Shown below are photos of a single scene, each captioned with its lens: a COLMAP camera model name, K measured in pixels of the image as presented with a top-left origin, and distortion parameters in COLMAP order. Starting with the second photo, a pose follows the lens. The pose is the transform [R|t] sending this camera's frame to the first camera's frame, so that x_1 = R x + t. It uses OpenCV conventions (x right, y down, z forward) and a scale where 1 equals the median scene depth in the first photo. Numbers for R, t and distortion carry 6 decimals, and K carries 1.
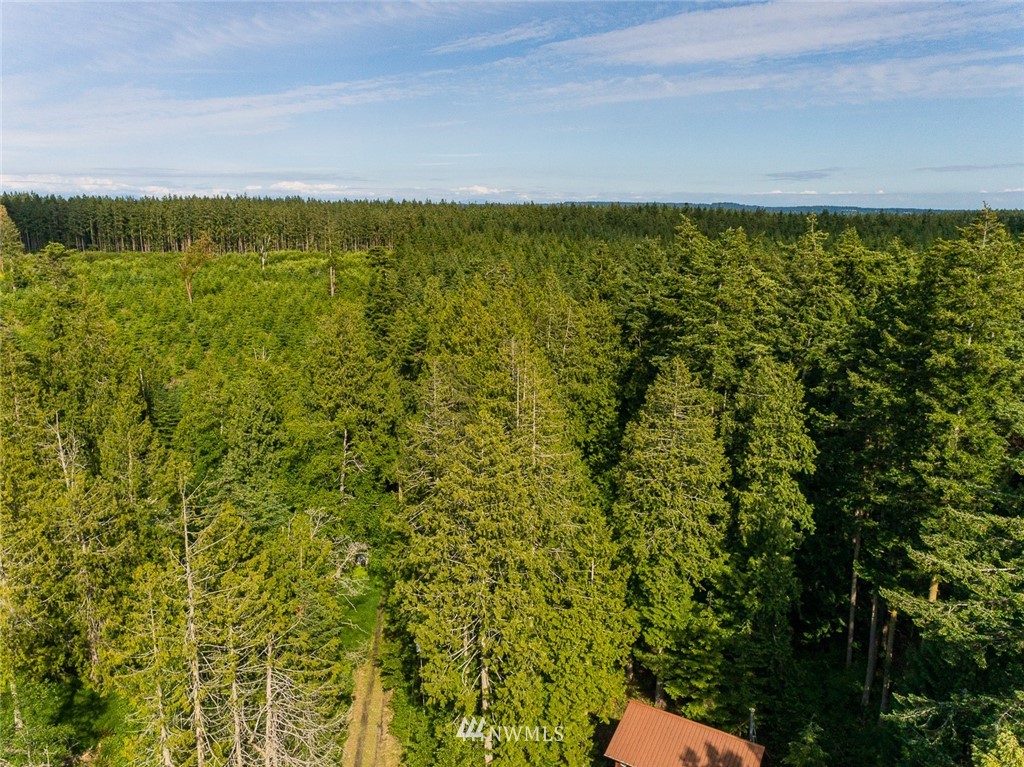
lens RADIAL K [[766.0, 0, 512.0], [0, 766.0, 383.5], [0, 0, 1]] dist [0.024815, 0.012709]
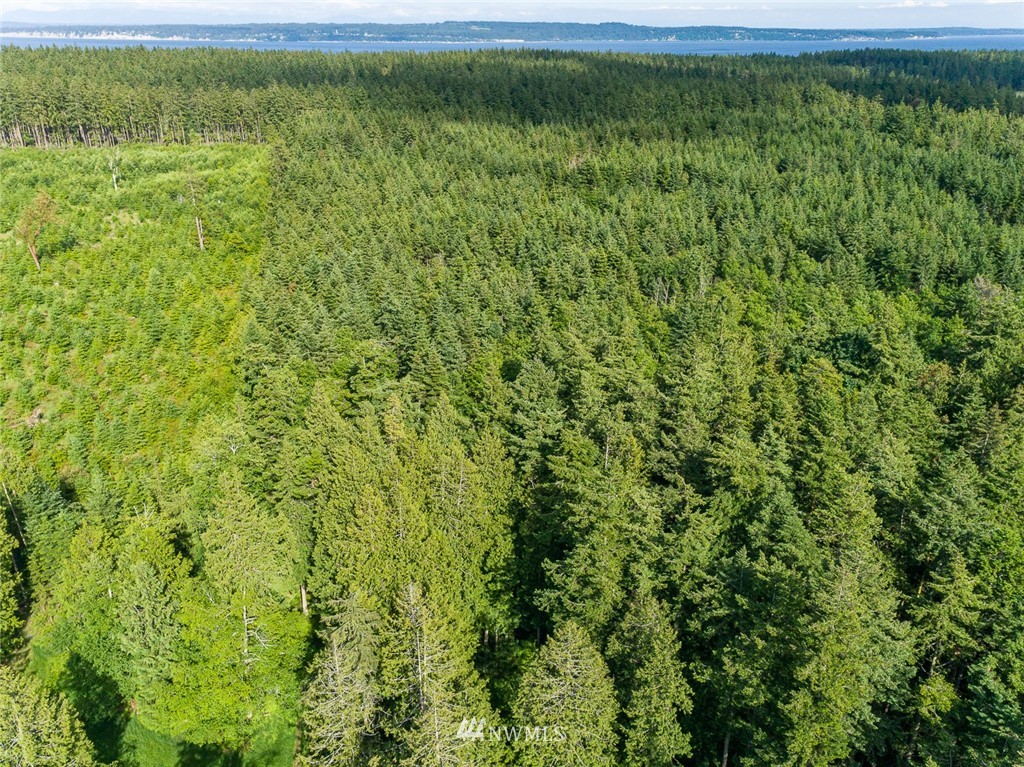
lens RADIAL K [[766.0, 0, 512.0], [0, 766.0, 383.5], [0, 0, 1]] dist [0.024815, 0.012709]
pose [[0.989546, -0.060730, 0.130810, 0.006230], [0.031904, 0.976725, 0.212111, -0.180869], [-0.140647, -0.205721, 0.968451, 0.017094]]
